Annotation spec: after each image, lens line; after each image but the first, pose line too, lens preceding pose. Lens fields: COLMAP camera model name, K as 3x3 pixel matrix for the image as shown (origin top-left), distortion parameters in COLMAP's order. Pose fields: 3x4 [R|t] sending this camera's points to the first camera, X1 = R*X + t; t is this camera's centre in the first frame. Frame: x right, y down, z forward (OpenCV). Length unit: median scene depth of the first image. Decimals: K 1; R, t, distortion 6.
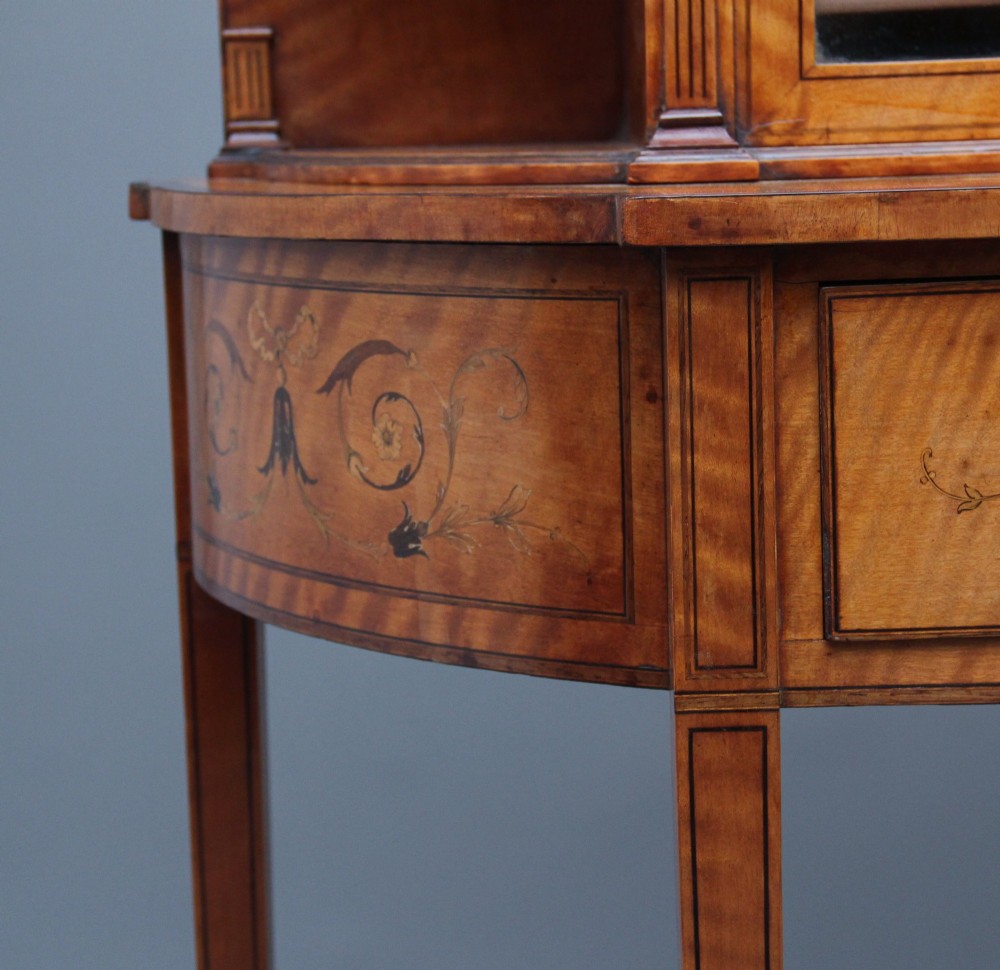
lens RADIAL K [[2684.1, 0, 499.7], [0, 2684.1, 481.5], [0, 0, 1]] dist [0.142598, 0.000000]
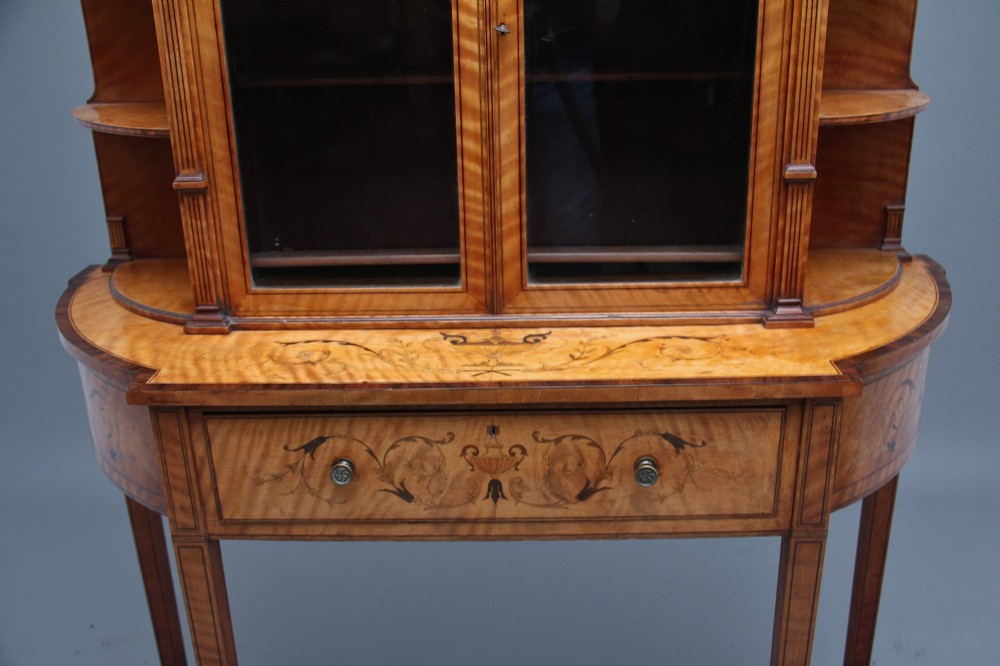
lens RADIAL K [[954.7, 0, 509.1], [0, 954.7, 335.6], [0, 0, 1]] dist [-0.082801, 0.000000]
pose [[0.999895, 0.014358, -0.002197, 0.406812], [-0.013455, 0.972552, 0.232297, -0.357101], [0.005472, -0.232243, 0.972642, 0.032646]]
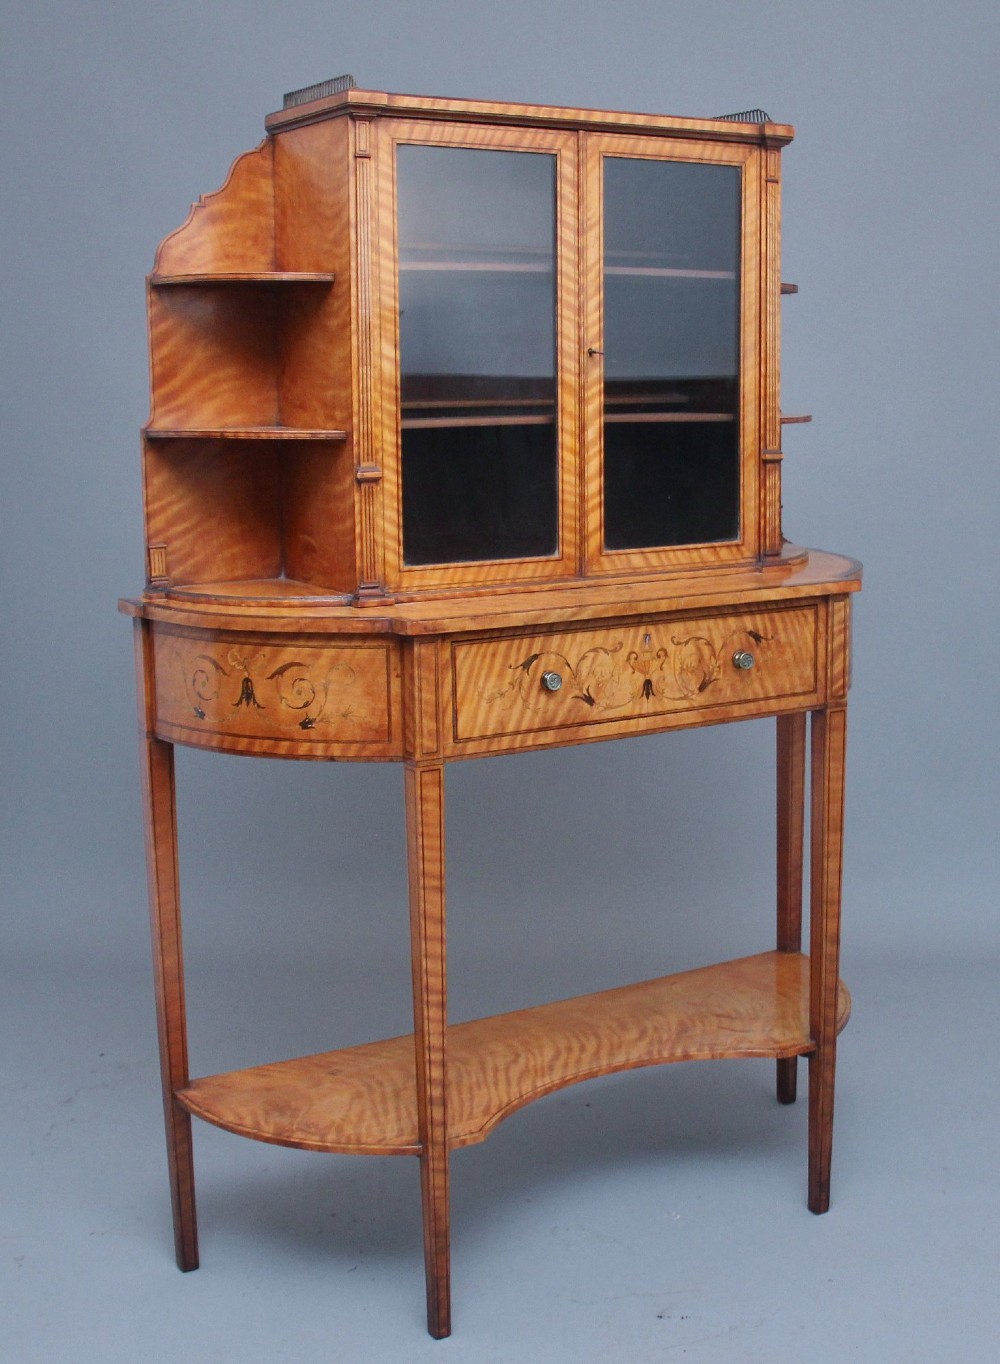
lens RADIAL K [[1771.2, 0, 582.7], [0, 1771.2, 704.1], [0, 0, 1]] dist [-0.147440, 0.000000]
pose [[0.837665, -0.078180, 0.540561, -0.907208], [0.056604, 0.996800, 0.056449, -0.103294], [-0.543244, -0.016688, 0.839409, -0.949669]]
